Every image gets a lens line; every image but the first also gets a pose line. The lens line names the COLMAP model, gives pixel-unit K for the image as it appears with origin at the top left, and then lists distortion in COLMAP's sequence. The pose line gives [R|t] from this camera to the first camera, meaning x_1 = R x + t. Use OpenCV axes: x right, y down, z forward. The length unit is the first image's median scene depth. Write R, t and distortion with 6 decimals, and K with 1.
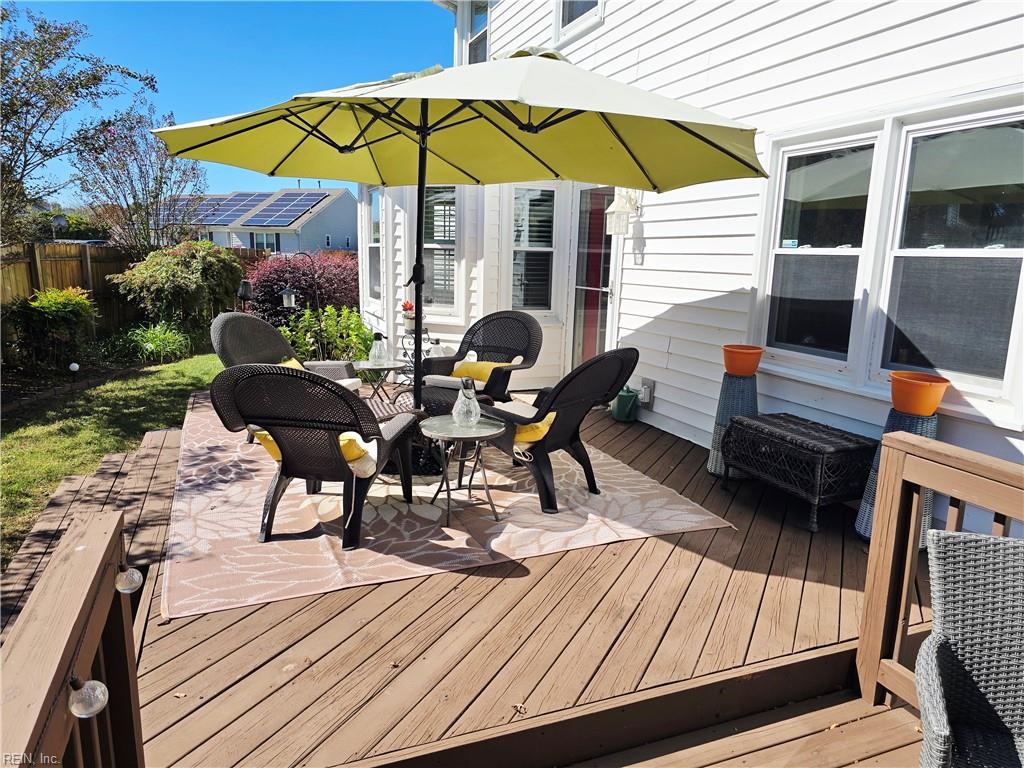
lens RADIAL K [[684.7, 0, 506.1], [0, 684.7, 377.7], [0, 0, 1]] dist [0.077418, -0.067589]
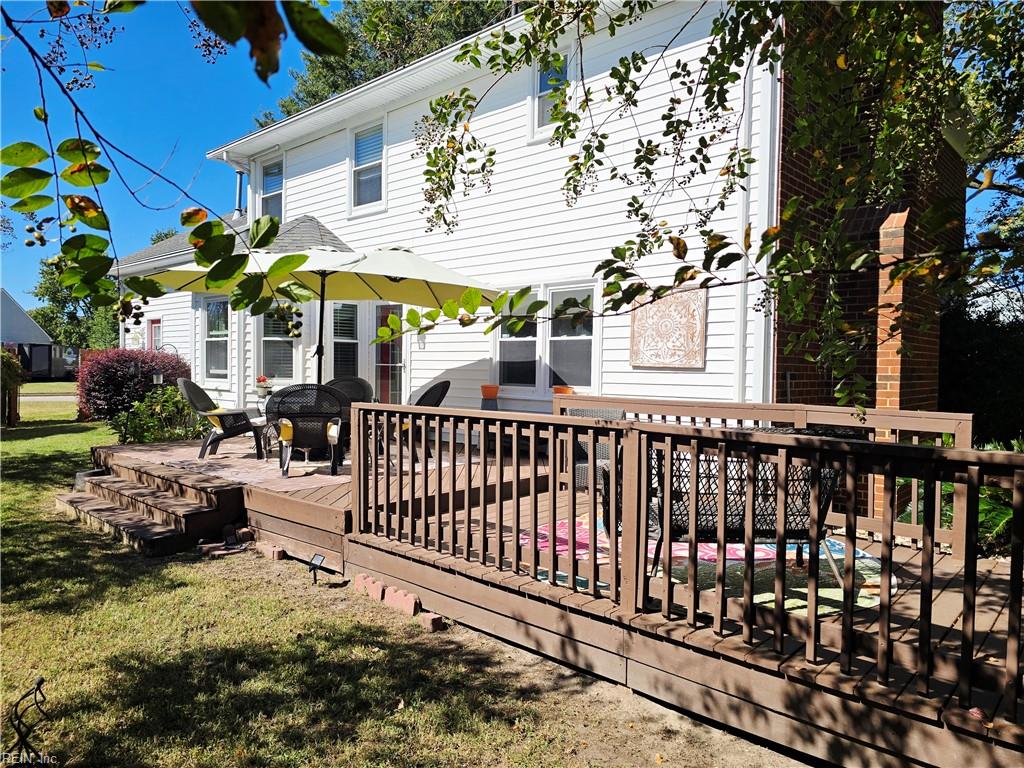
lens RADIAL K [[684.7, 0, 510.2], [0, 684.7, 388.8], [0, 0, 1]] dist [0.077418, -0.067589]
pose [[0.899616, -0.028322, 0.435762, -0.457168], [0.086691, 0.989616, -0.114652, 0.191624], [-0.427989, 0.140919, 0.892730, -0.783739]]
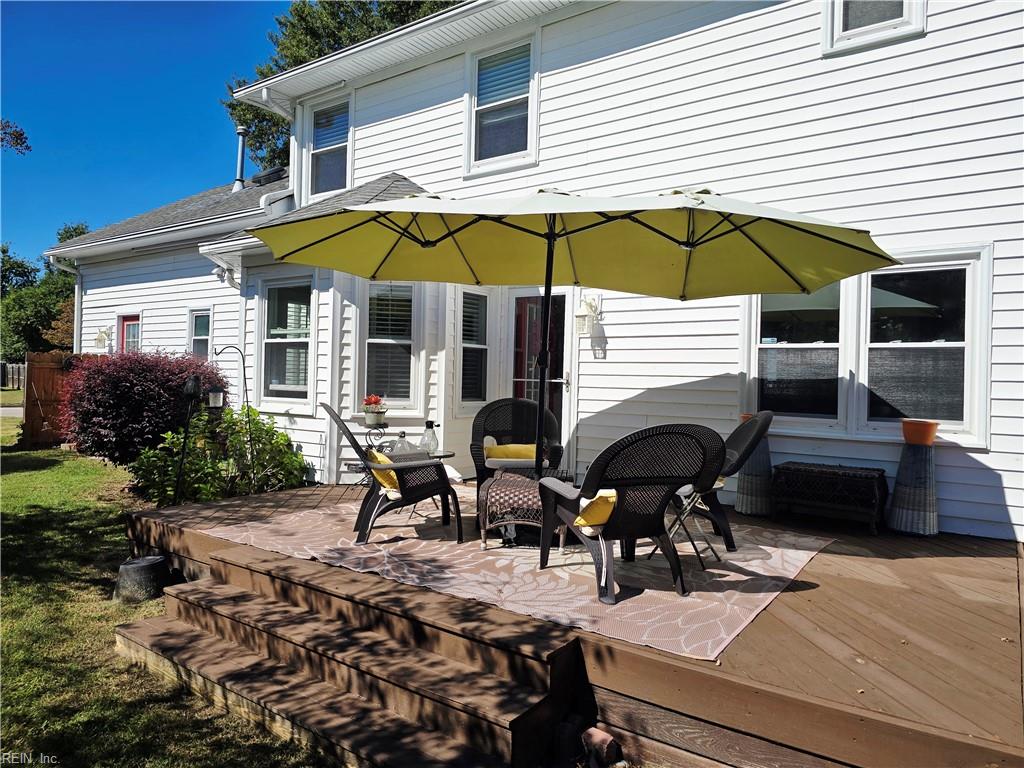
lens RADIAL K [[684.7, 0, 505.2], [0, 684.7, 380.5], [0, 0, 1]] dist [0.077418, -0.067589]
pose [[0.845840, -0.006454, 0.533397, -0.748290], [0.091031, 0.987006, -0.132410, 0.022548], [-0.525611, 0.160554, 0.835437, 0.111285]]
